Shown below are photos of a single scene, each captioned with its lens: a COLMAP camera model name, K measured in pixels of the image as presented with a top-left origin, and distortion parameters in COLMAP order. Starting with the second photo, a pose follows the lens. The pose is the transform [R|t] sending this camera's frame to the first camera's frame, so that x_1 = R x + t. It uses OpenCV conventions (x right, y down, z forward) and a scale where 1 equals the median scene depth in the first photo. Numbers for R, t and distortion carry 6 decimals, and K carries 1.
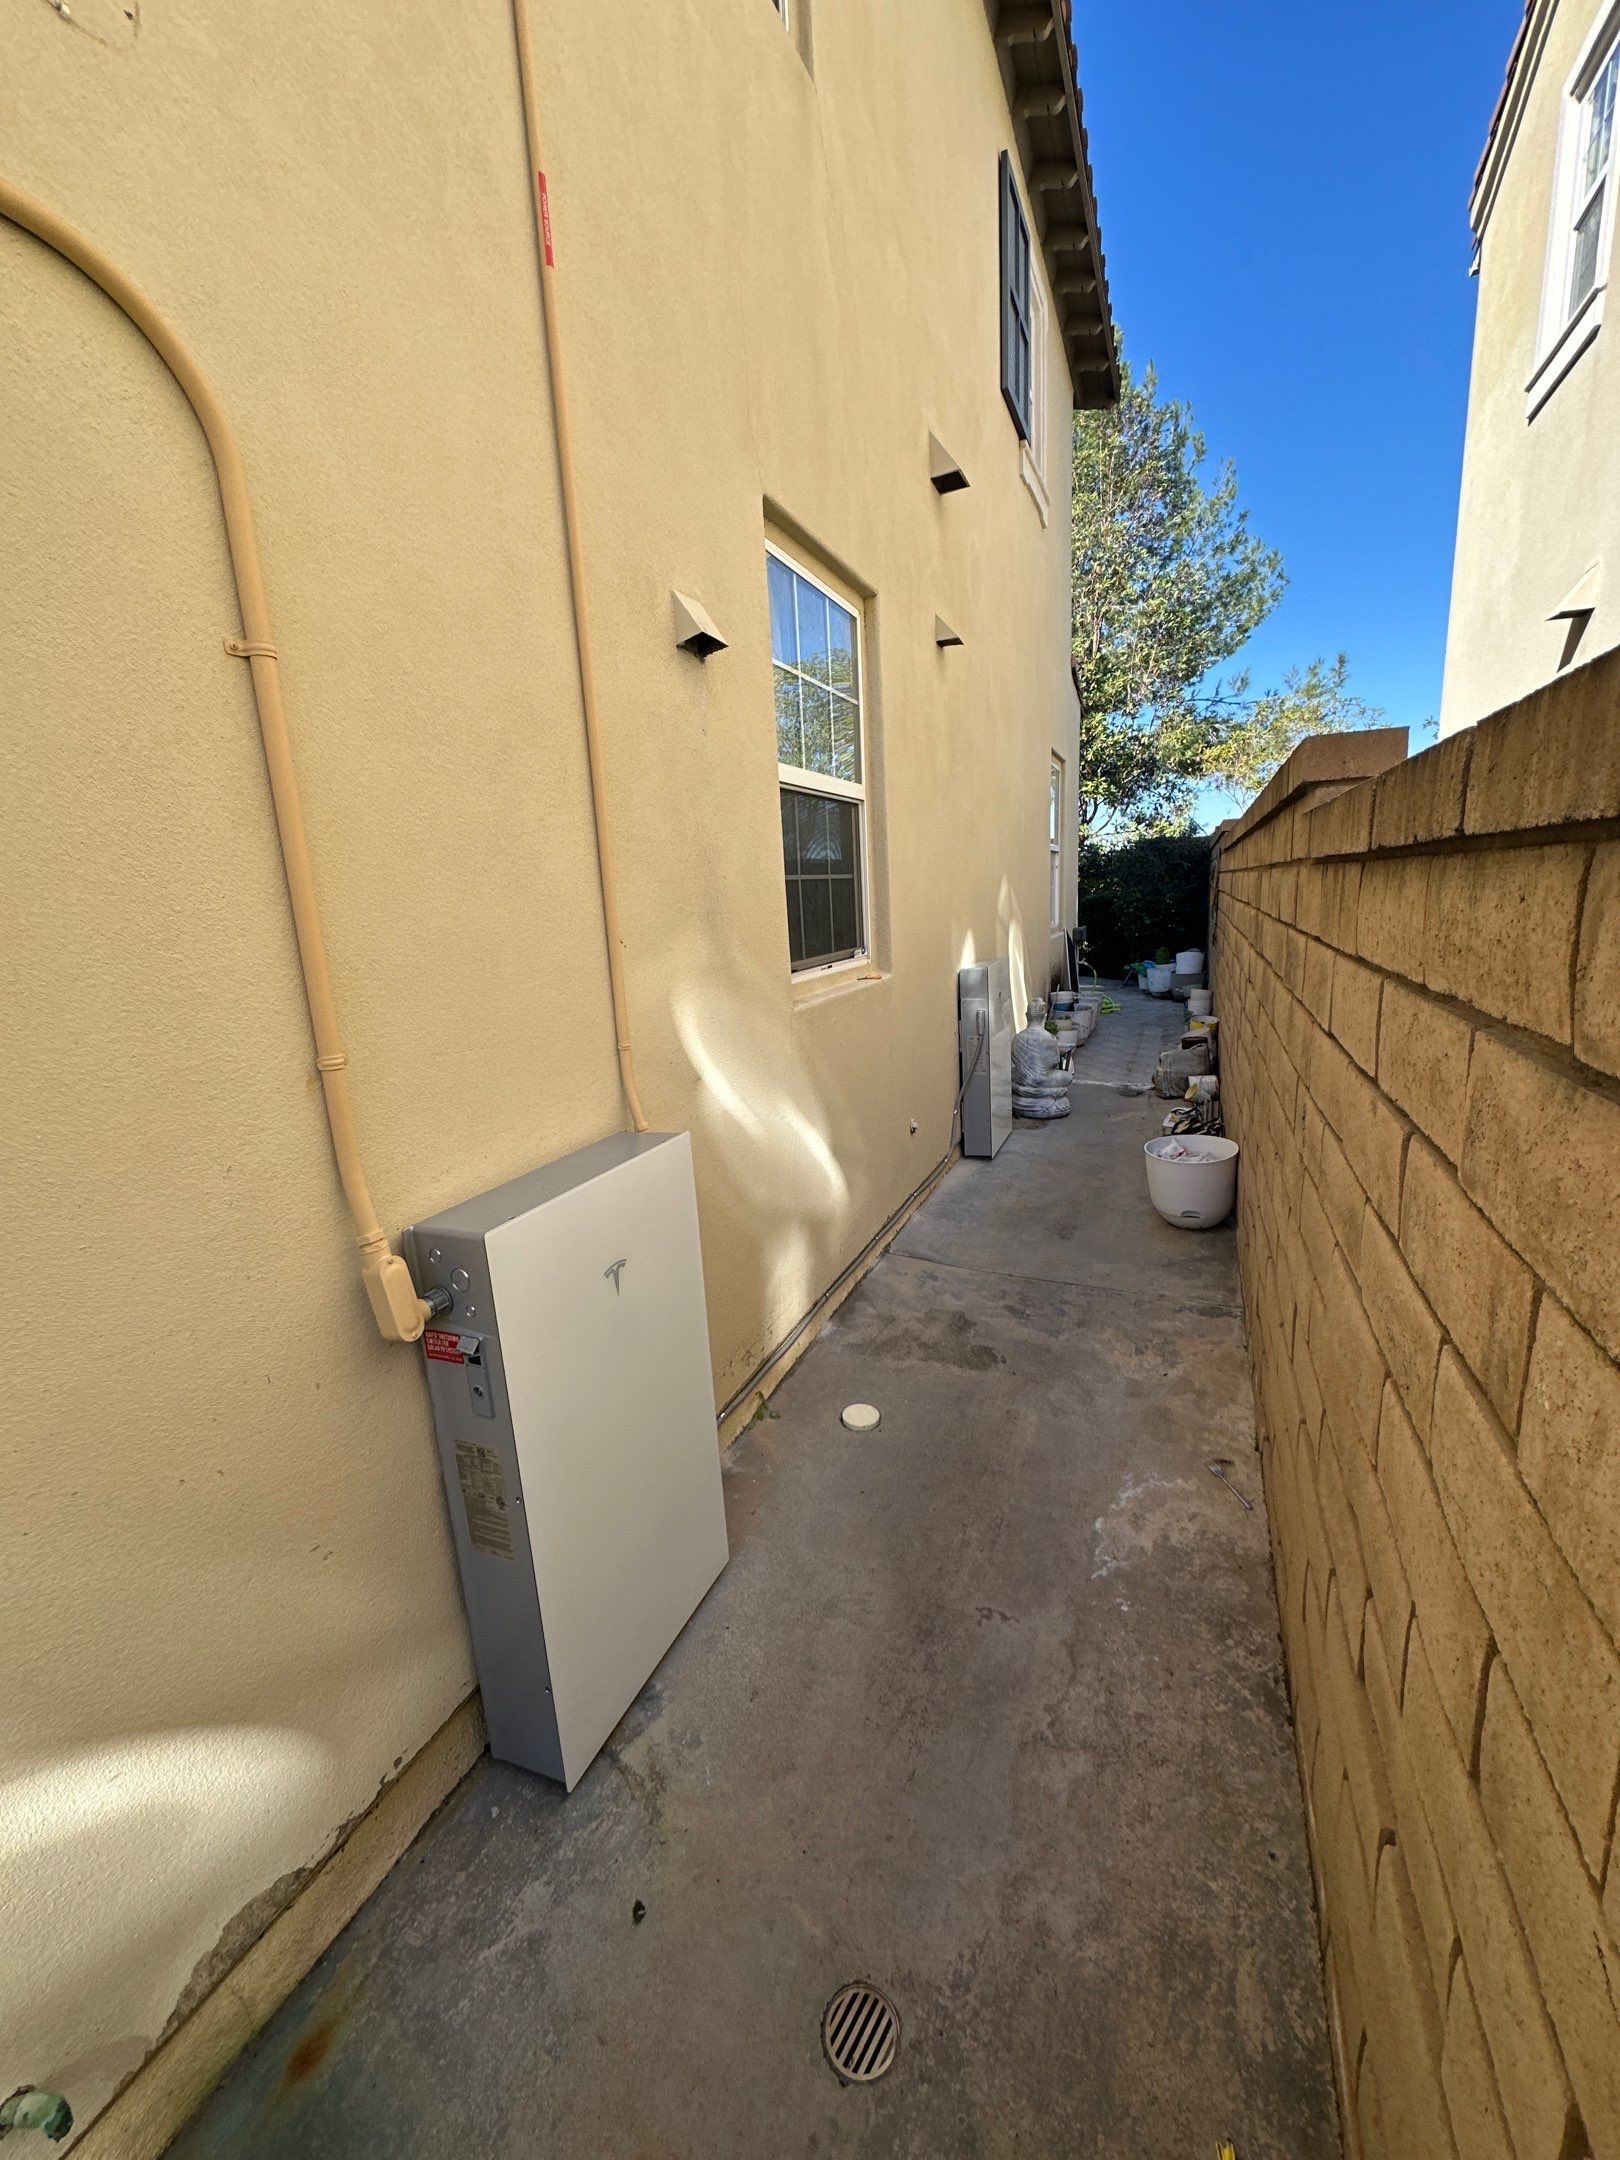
lens RADIAL K [[868.1, 0, 810.0], [0, 868.1, 1080.0], [0, 0, 1]] dist [-0.000657, 0.000237]
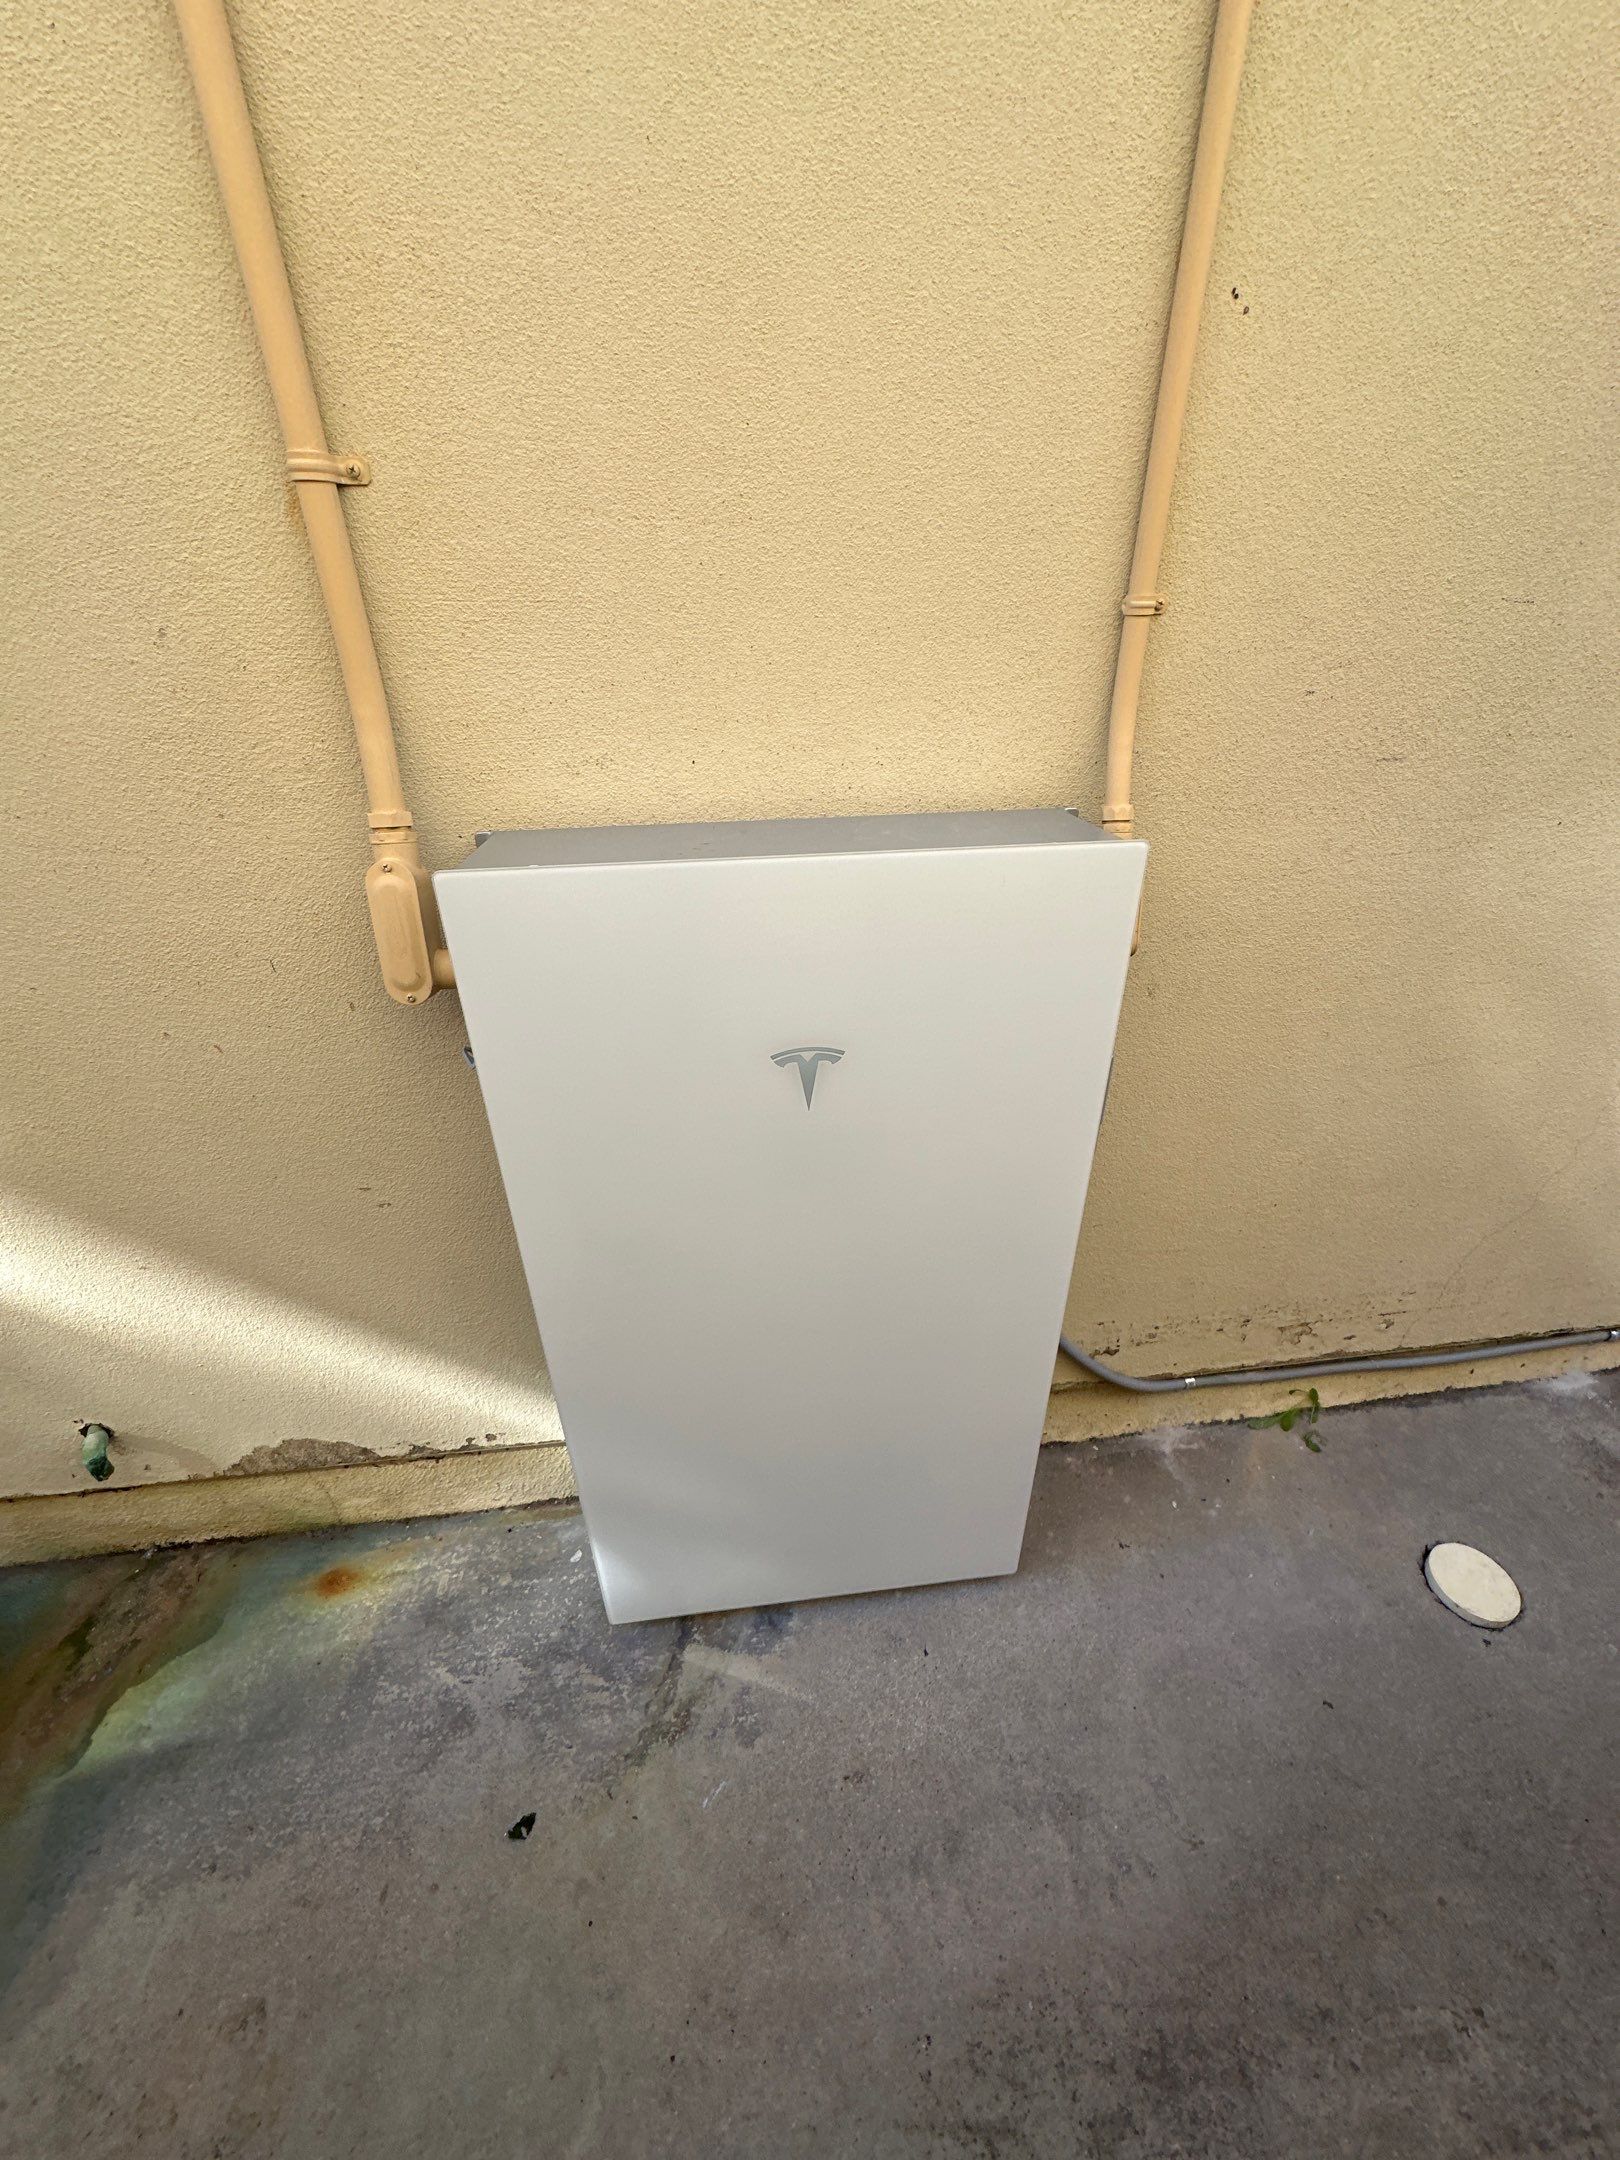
lens RADIAL K [[868.1, 0, 810.0], [0, 868.1, 1080.0], [0, 0, 1]] dist [-0.000657, 0.000237]
pose [[0.506154, 0.475071, -0.719802, 0.138343], [-0.199394, 0.876457, 0.438252, 0.011353], [0.839077, -0.078299, 0.538349, 0.733931]]
